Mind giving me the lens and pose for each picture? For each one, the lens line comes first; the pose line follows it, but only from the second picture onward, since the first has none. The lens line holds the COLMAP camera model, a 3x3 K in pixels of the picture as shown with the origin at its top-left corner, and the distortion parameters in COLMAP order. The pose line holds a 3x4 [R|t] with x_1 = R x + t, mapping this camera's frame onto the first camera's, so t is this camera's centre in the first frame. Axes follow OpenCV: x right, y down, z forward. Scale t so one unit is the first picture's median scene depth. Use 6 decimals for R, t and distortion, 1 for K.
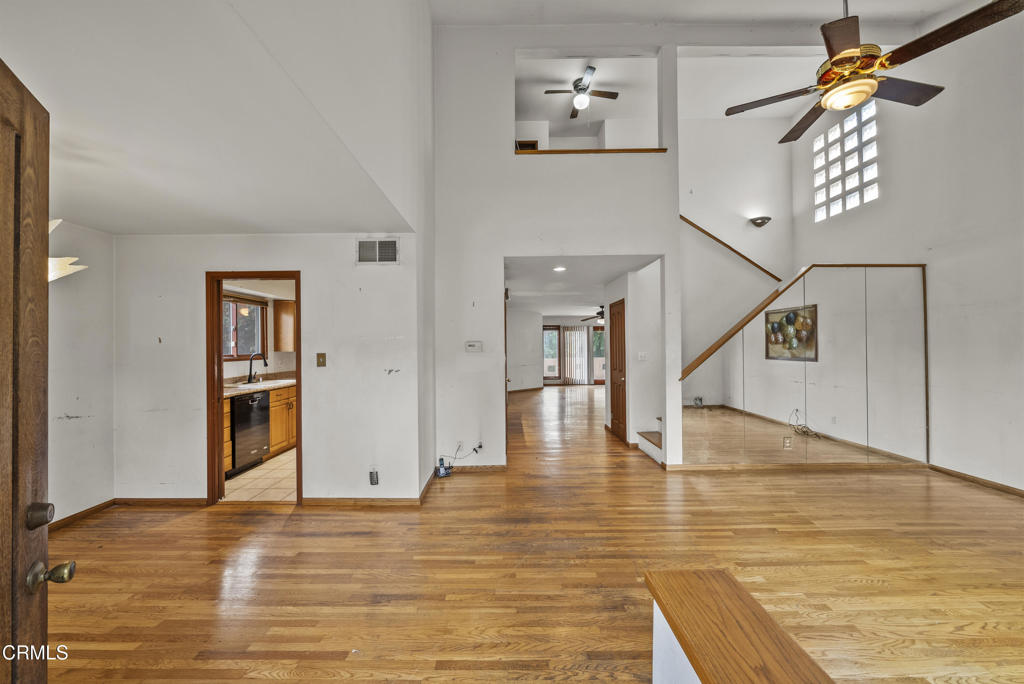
lens RADIAL K [[396.2, 0, 507.9], [0, 396.2, 339.2], [0, 0, 1]] dist [-0.002503, -0.000174]
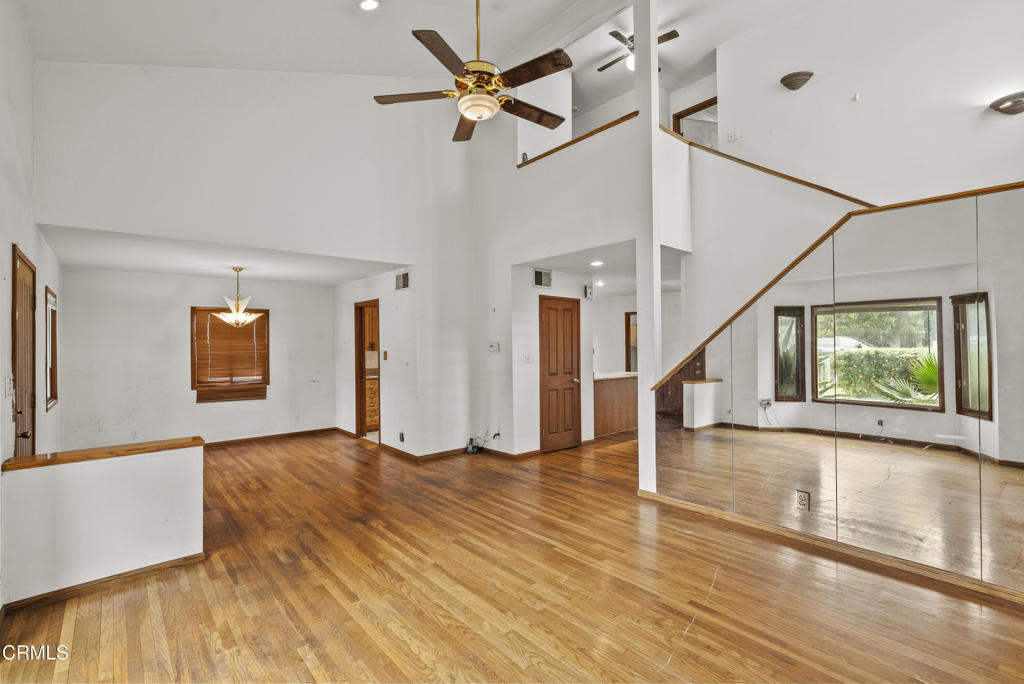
lens RADIAL K [[480.0, 0, 507.4], [0, 480.0, 341.8], [0, 0, 1]] dist [-0.000349, -0.000538]
pose [[0.634411, -0.003604, -0.772988, 1.166528], [0.014769, 0.999863, 0.007459, -0.007771], [0.772855, -0.016148, 0.634377, 0.166531]]
